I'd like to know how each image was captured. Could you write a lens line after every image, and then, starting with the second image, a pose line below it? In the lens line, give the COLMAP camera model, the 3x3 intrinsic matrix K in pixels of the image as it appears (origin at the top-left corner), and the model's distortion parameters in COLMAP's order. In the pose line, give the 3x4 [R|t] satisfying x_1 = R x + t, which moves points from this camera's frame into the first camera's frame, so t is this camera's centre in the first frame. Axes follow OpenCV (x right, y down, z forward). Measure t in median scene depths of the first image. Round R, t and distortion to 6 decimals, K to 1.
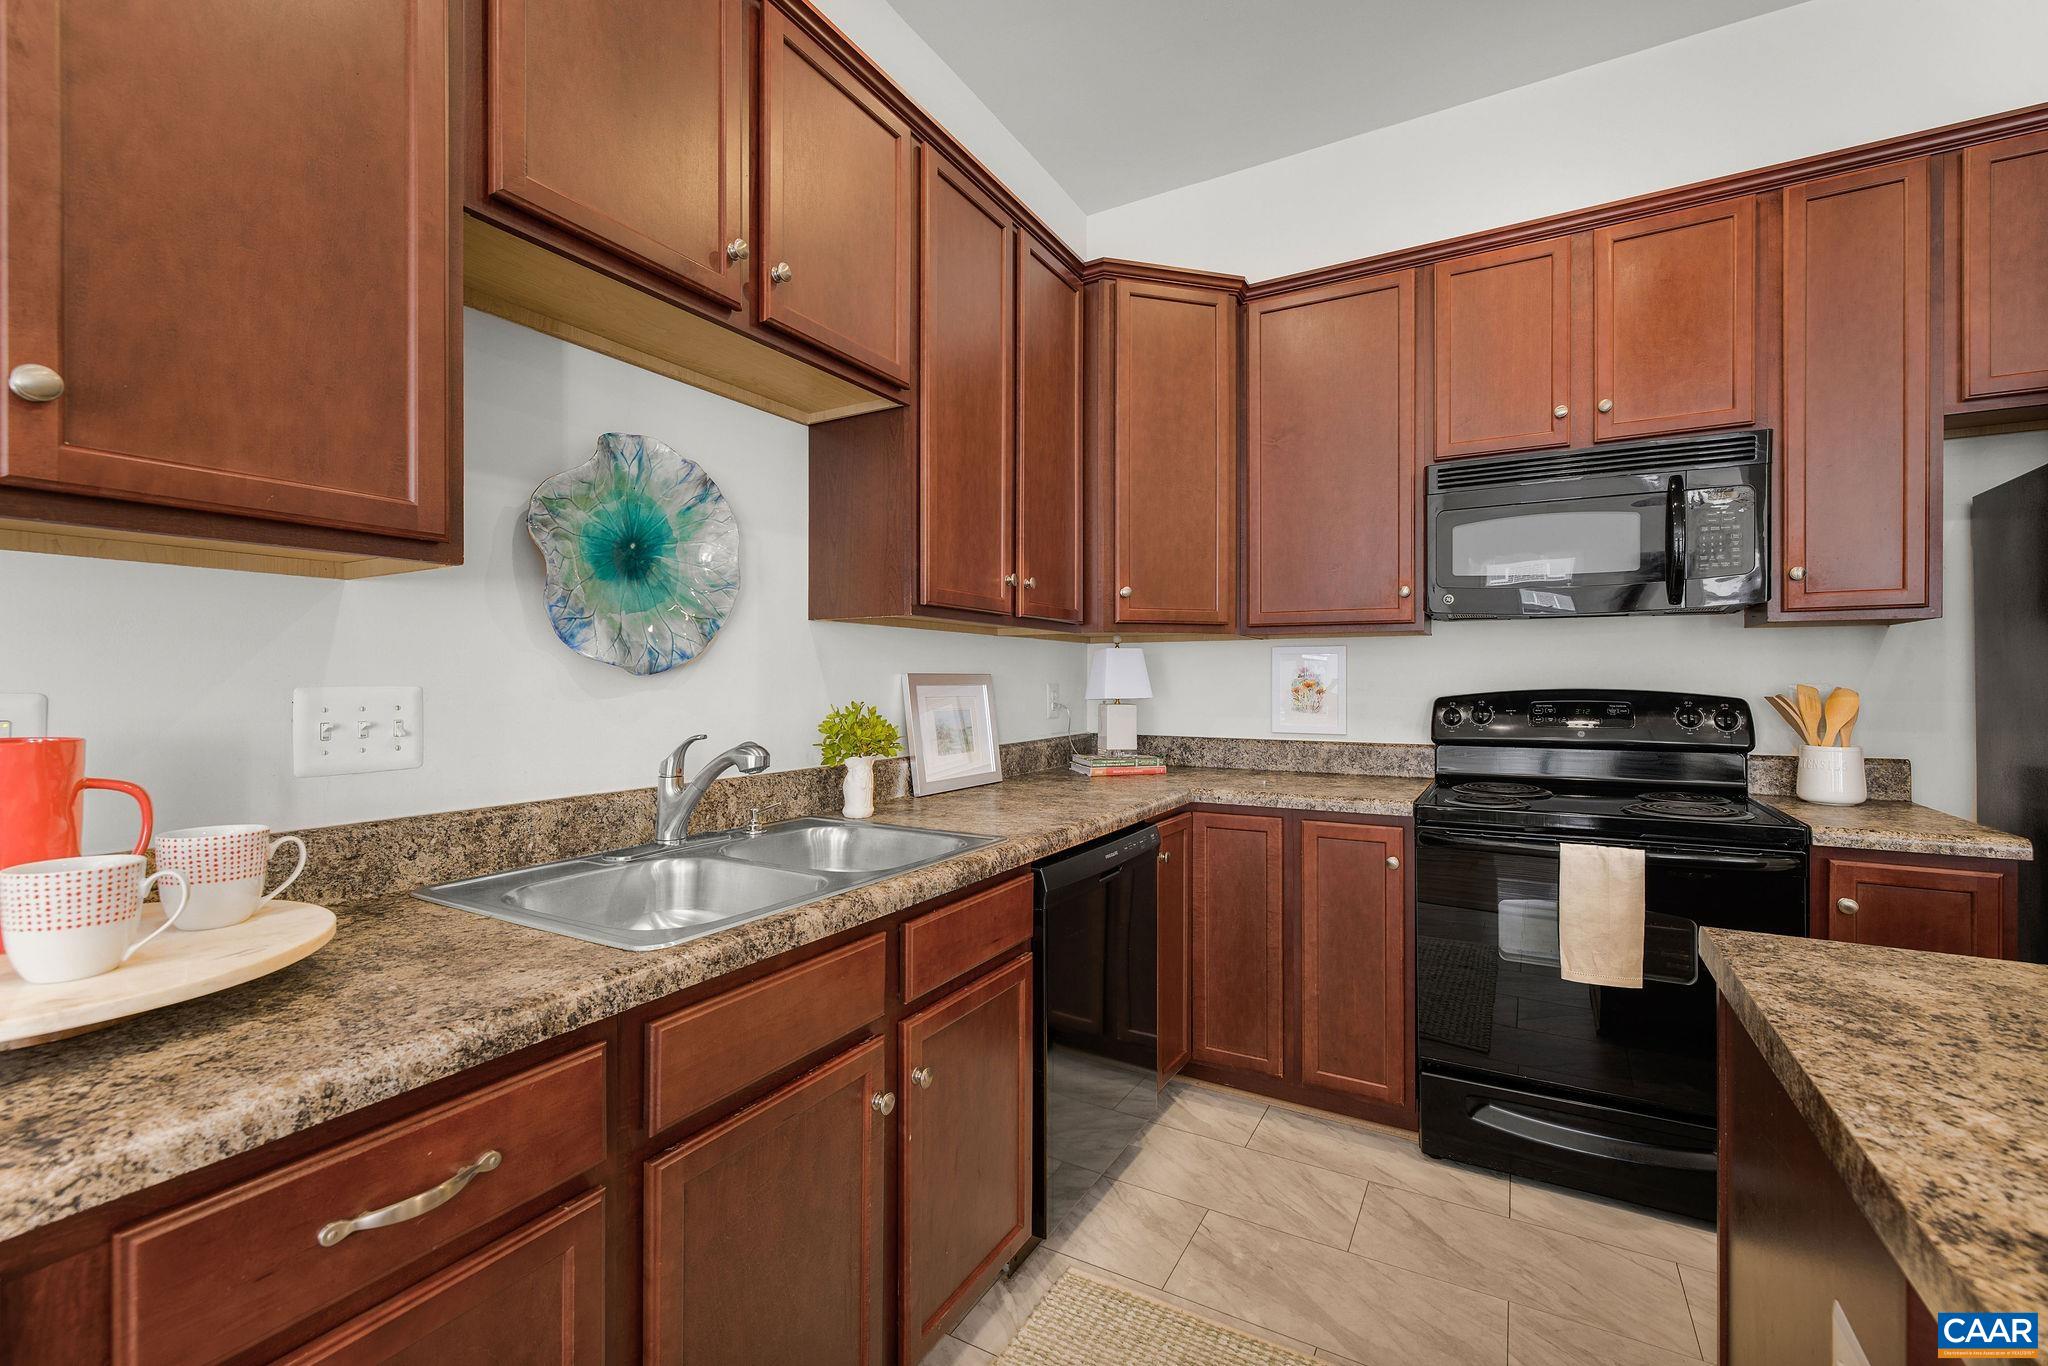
lens RADIAL K [[856.1, 0, 1015.2], [0, 856.1, 680.1], [0, 0, 1]] dist [-0.001089, 0.000536]
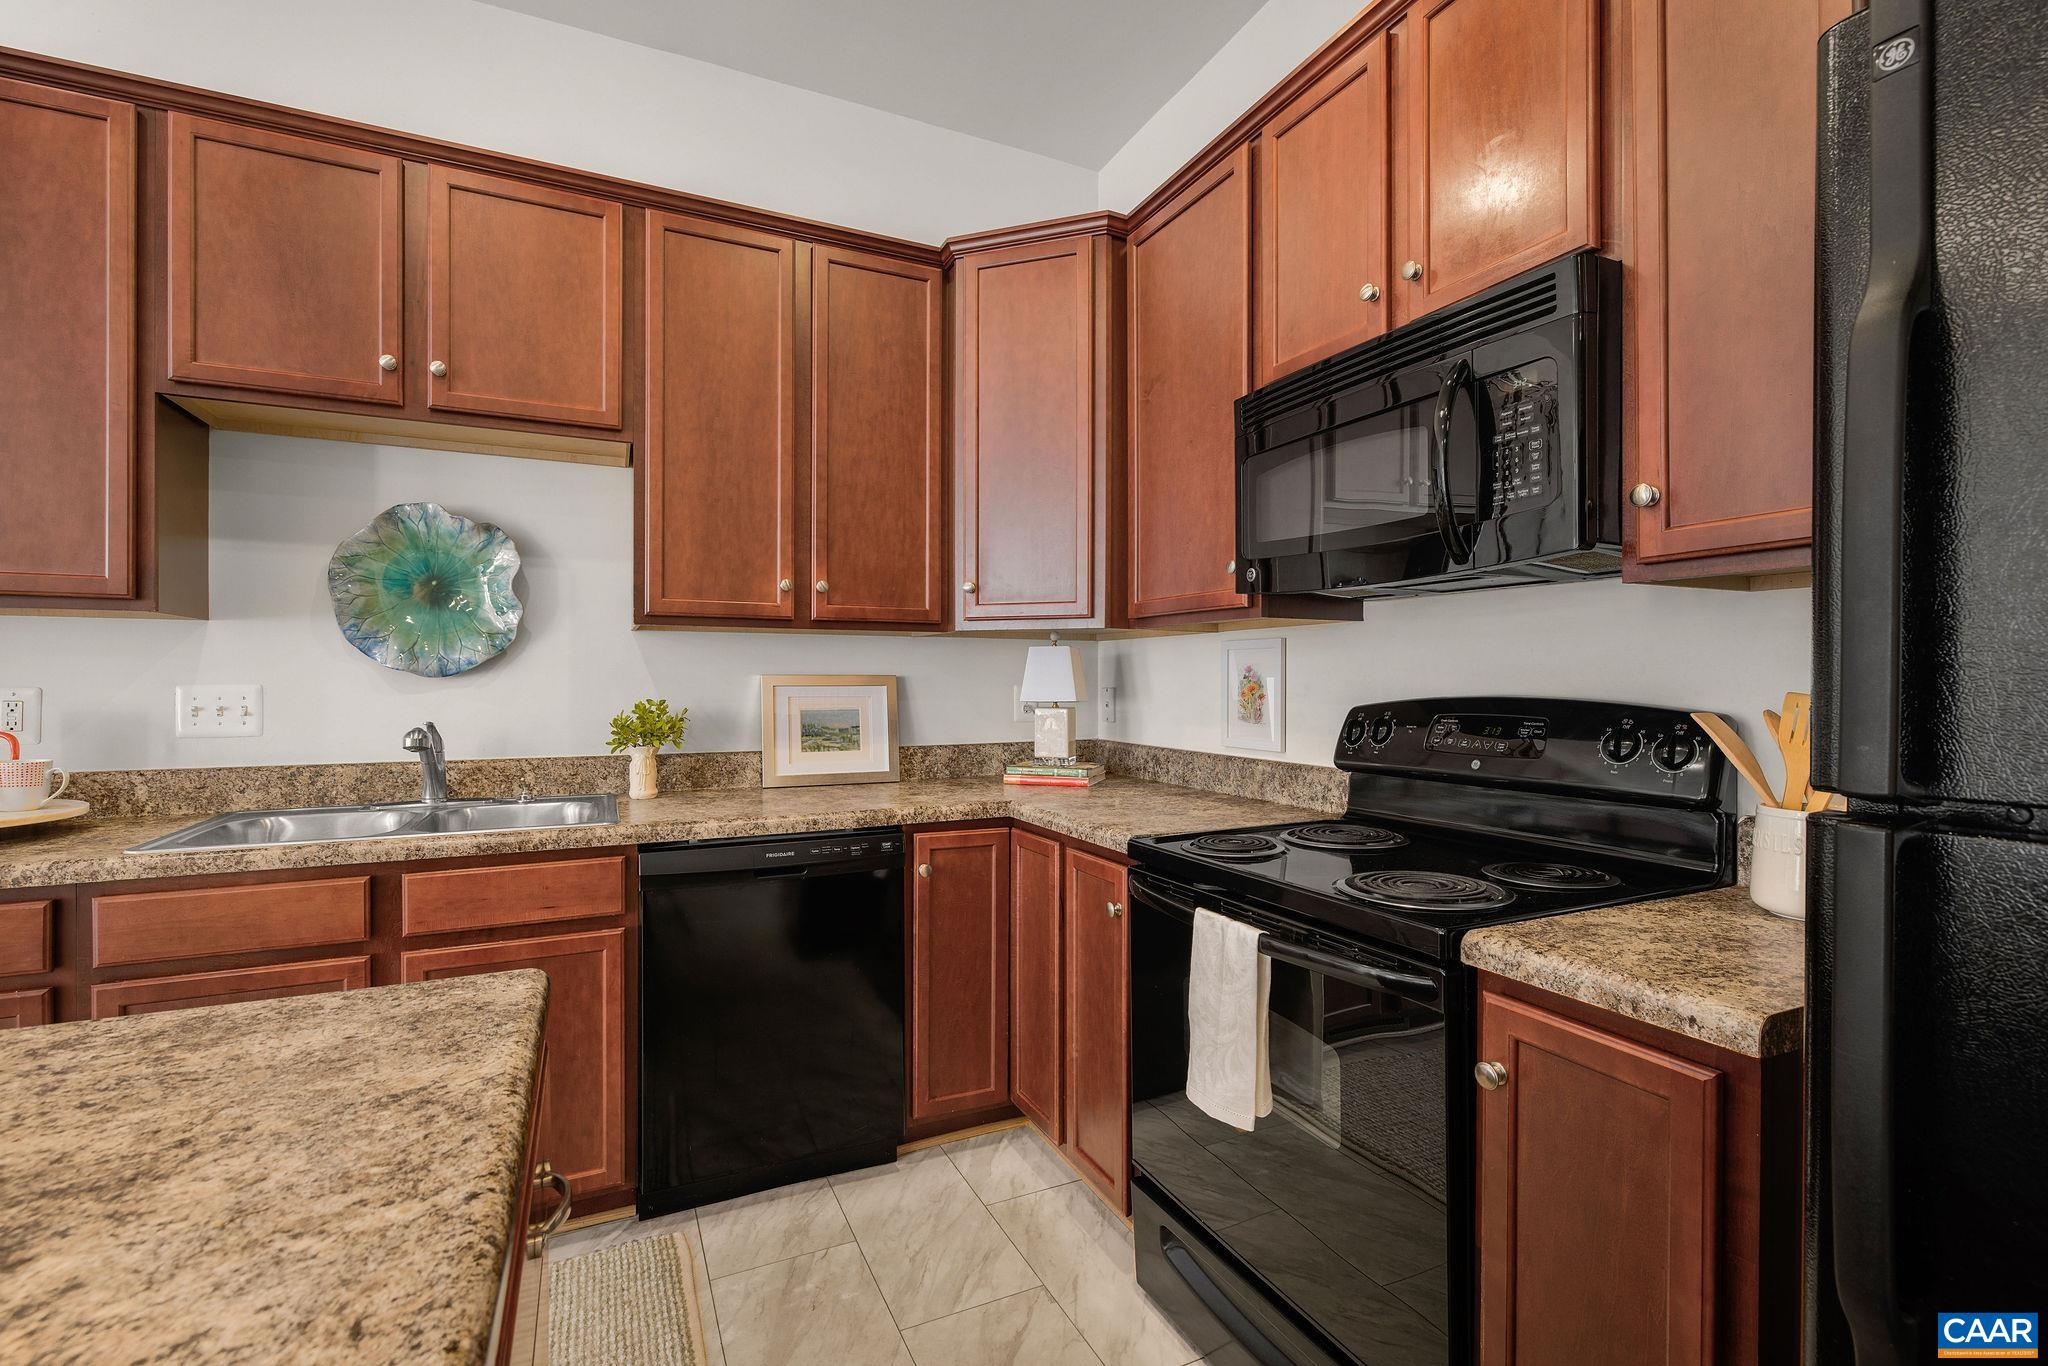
lens RADIAL K [[890.5, 0, 1024.8], [0, 890.5, 679.9], [0, 0, 1]] dist [-0.000172, 0.000361]
pose [[0.826796, 0.001144, -0.562500, 0.825038], [-0.001165, 0.999999, 0.000320, -0.002325], [0.562500, 0.000391, 0.826797, 0.256967]]
